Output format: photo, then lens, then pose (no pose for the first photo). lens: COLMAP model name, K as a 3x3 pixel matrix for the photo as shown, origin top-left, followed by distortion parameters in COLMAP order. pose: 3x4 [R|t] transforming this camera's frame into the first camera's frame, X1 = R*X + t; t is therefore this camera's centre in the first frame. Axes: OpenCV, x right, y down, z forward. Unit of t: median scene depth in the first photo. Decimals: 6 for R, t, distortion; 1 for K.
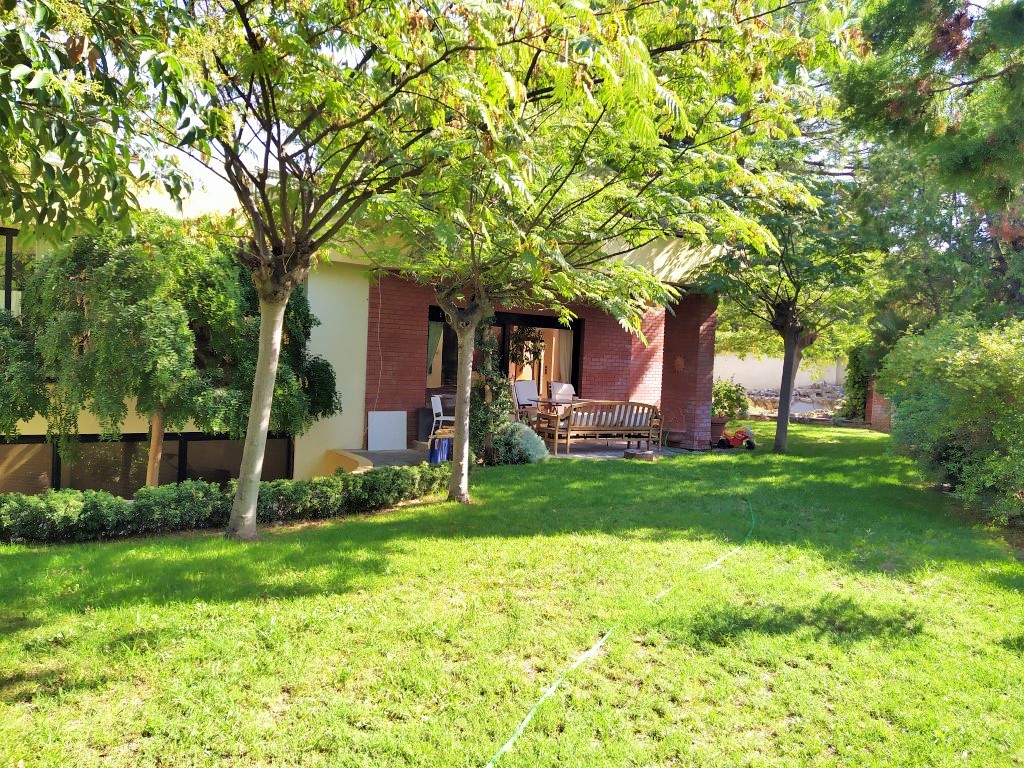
lens RADIAL K [[751.4, 0, 511.2], [0, 751.4, 387.3], [0, 0, 1]] dist [0.087321, -0.118239]
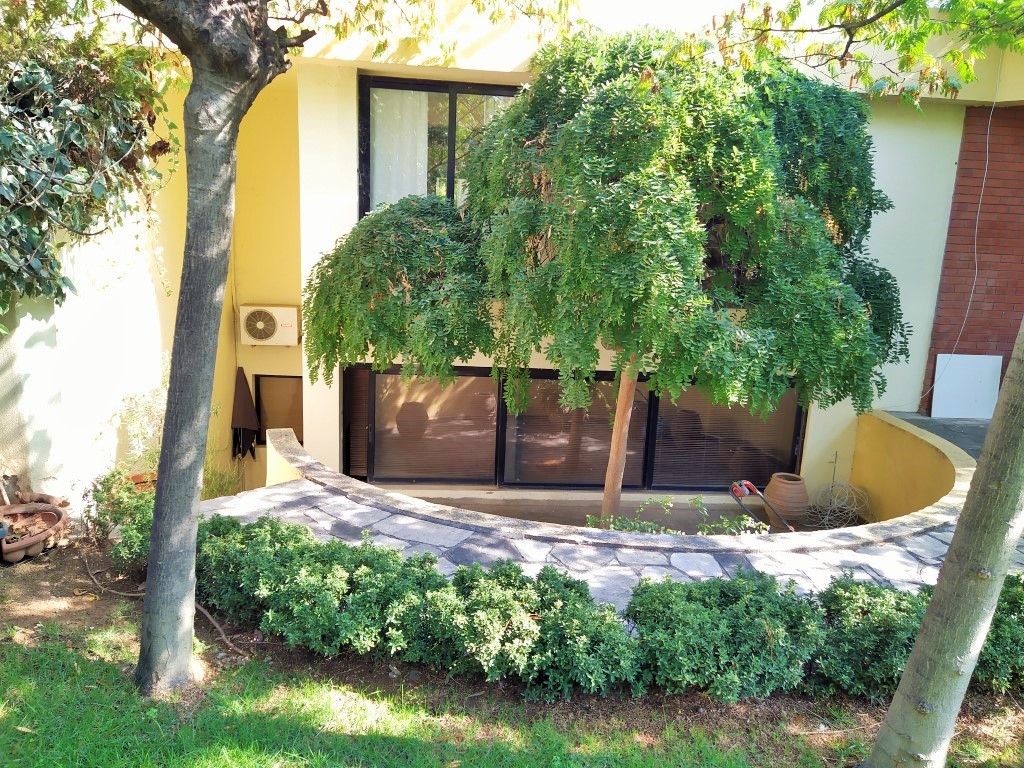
lens RADIAL K [[751.4, 0, 511.2], [0, 751.4, 387.3], [0, 0, 1]] dist [0.087321, -0.118239]
pose [[0.858975, 0.100993, -0.501958, -0.245299], [-0.025566, 0.987591, 0.154953, -0.038514], [0.511378, -0.120268, 0.850898, 0.422957]]
